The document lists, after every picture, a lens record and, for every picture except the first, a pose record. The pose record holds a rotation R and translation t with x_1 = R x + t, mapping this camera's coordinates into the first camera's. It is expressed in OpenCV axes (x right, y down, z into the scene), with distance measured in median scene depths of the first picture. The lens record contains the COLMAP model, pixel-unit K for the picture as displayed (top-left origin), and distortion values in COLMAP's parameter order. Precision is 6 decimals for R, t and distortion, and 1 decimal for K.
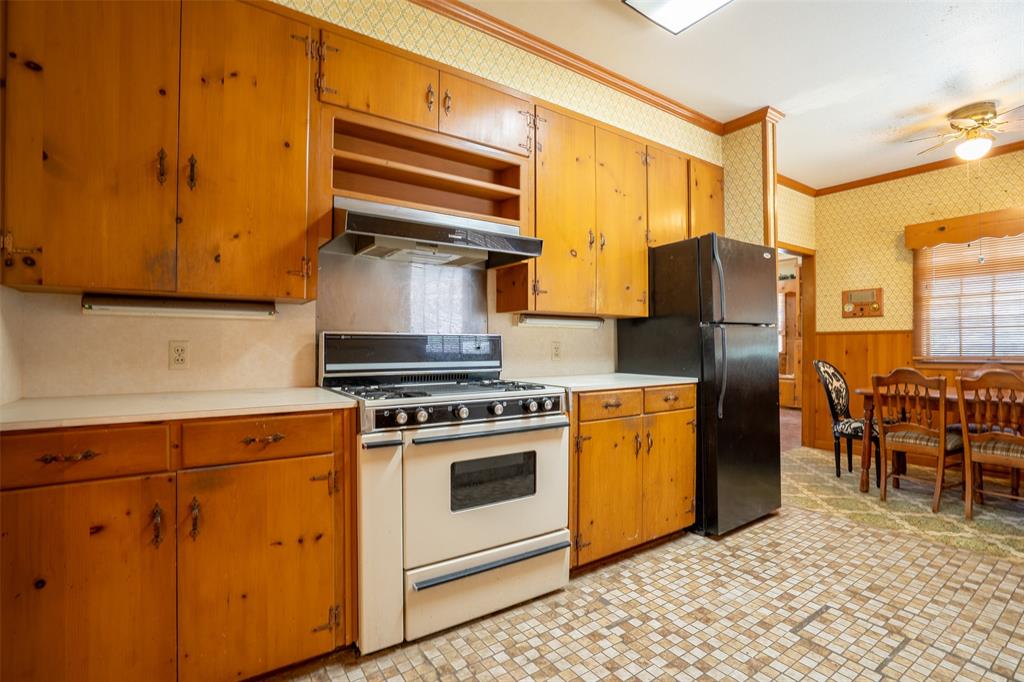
lens RADIAL K [[485.7, 0, 523.9], [0, 485.7, 337.8], [0, 0, 1]] dist [-0.042696, 0.018336]
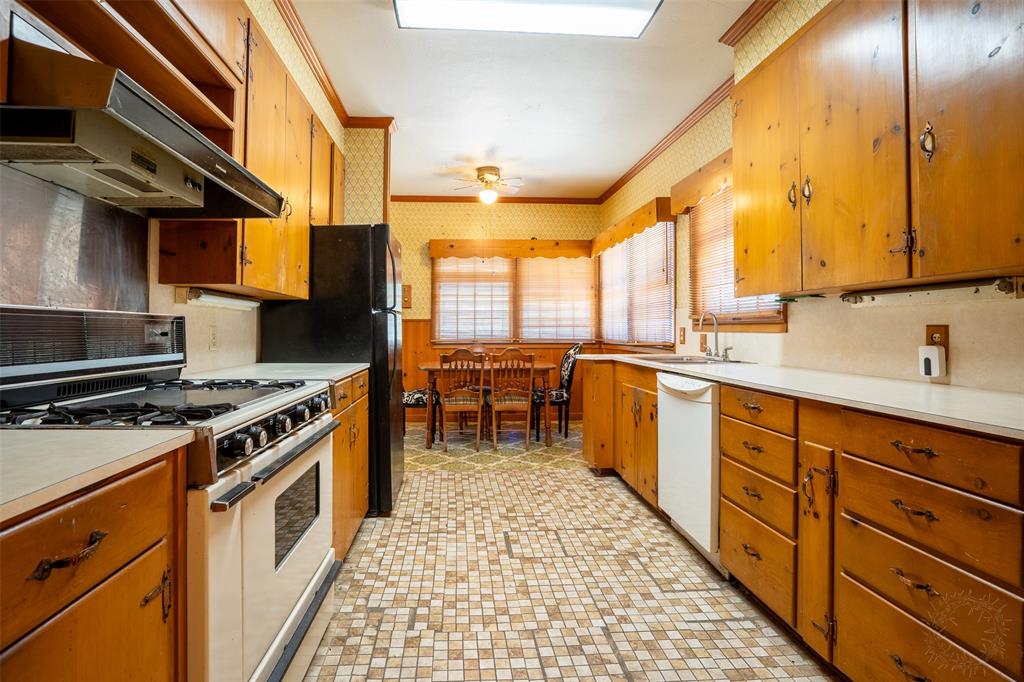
lens RADIAL K [[485.7, 0, 490.9], [0, 485.7, 321.1], [0, 0, 1]] dist [-0.042696, 0.018336]
pose [[0.530721, 0.018757, 0.847339, -0.399782], [-0.016060, 0.999798, -0.012073, 0.002556], [-0.847394, -0.007201, 0.530915, 0.262002]]
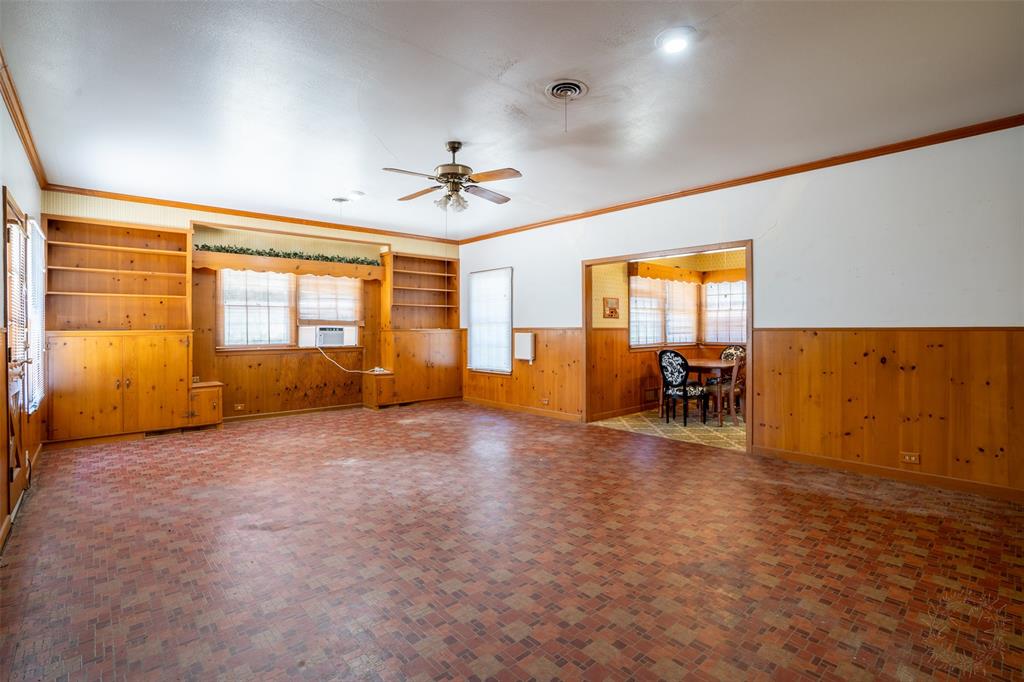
lens RADIAL K [[485.7, 0, 503.1], [0, 485.7, 332.1], [0, 0, 1]] dist [-0.042696, 0.018336]
pose [[-0.079126, -0.007382, 0.996837, -1.263025], [-0.010218, 0.999926, 0.006594, -0.017010], [-0.996812, -0.009664, -0.079196, 2.661336]]
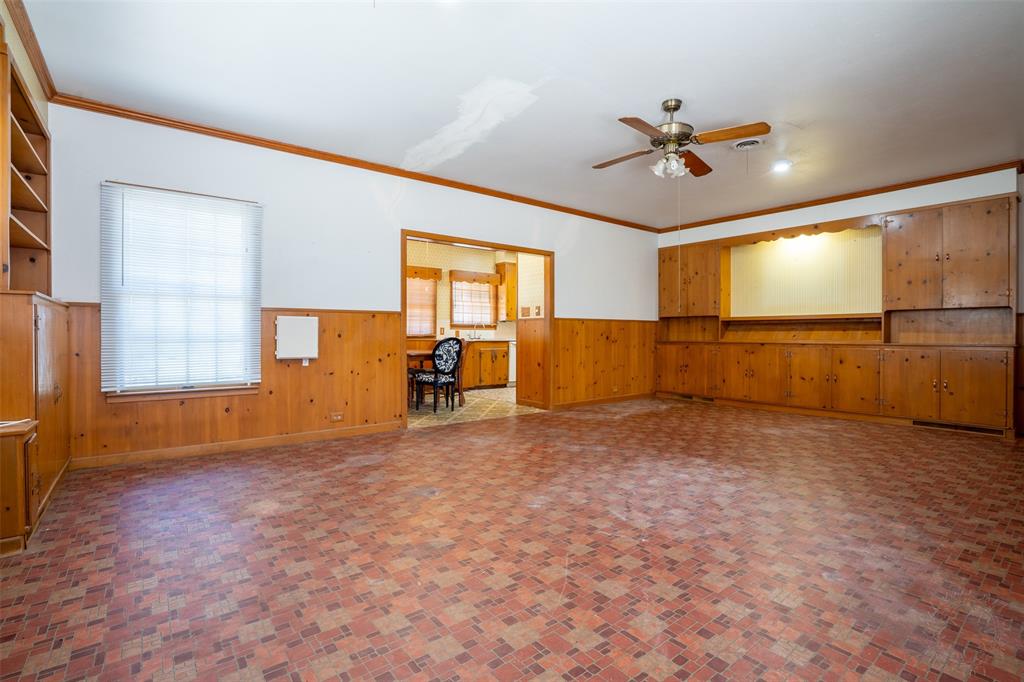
lens RADIAL K [[485.7, 0, 512.7], [0, 485.7, 338.1], [0, 0, 1]] dist [-0.042696, 0.018336]
pose [[-0.999200, -0.002232, -0.039939, 0.821425], [-0.001958, 0.999974, -0.006896, 0.094737], [0.039954, -0.006812, -0.999178, 4.087549]]
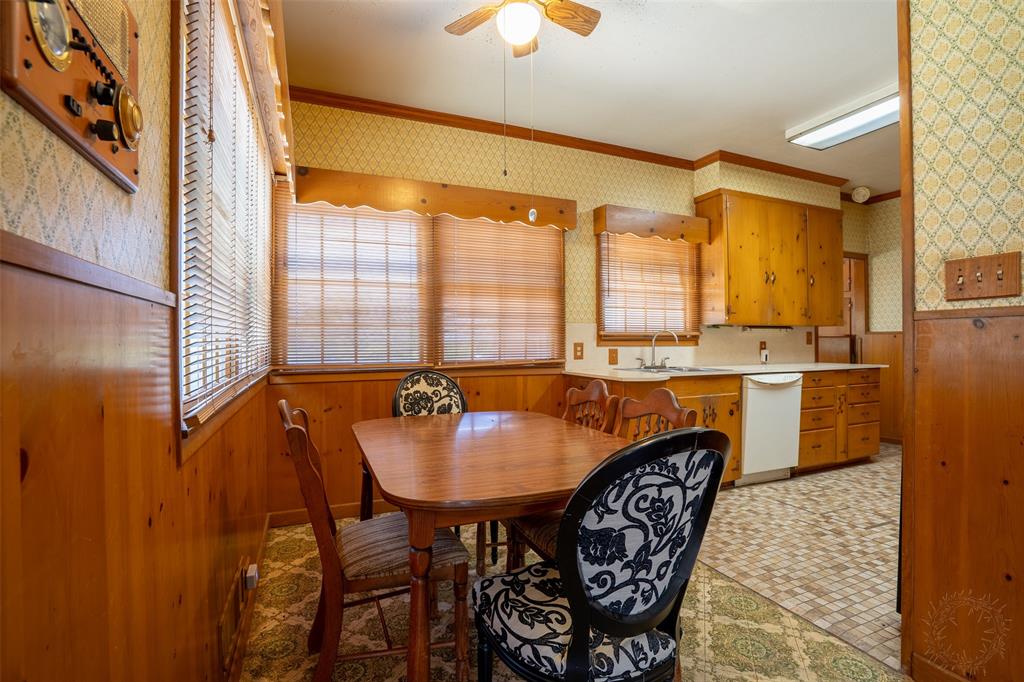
lens RADIAL K [[485.7, 0, 506.8], [0, 485.7, 345.4], [0, 0, 1]] dist [-0.042696, 0.018336]
pose [[-0.975908, 0.001843, 0.218172, 1.079250], [0.000938, 0.999991, -0.004252, 0.010695], [-0.218178, -0.003945, -0.975901, 2.062664]]
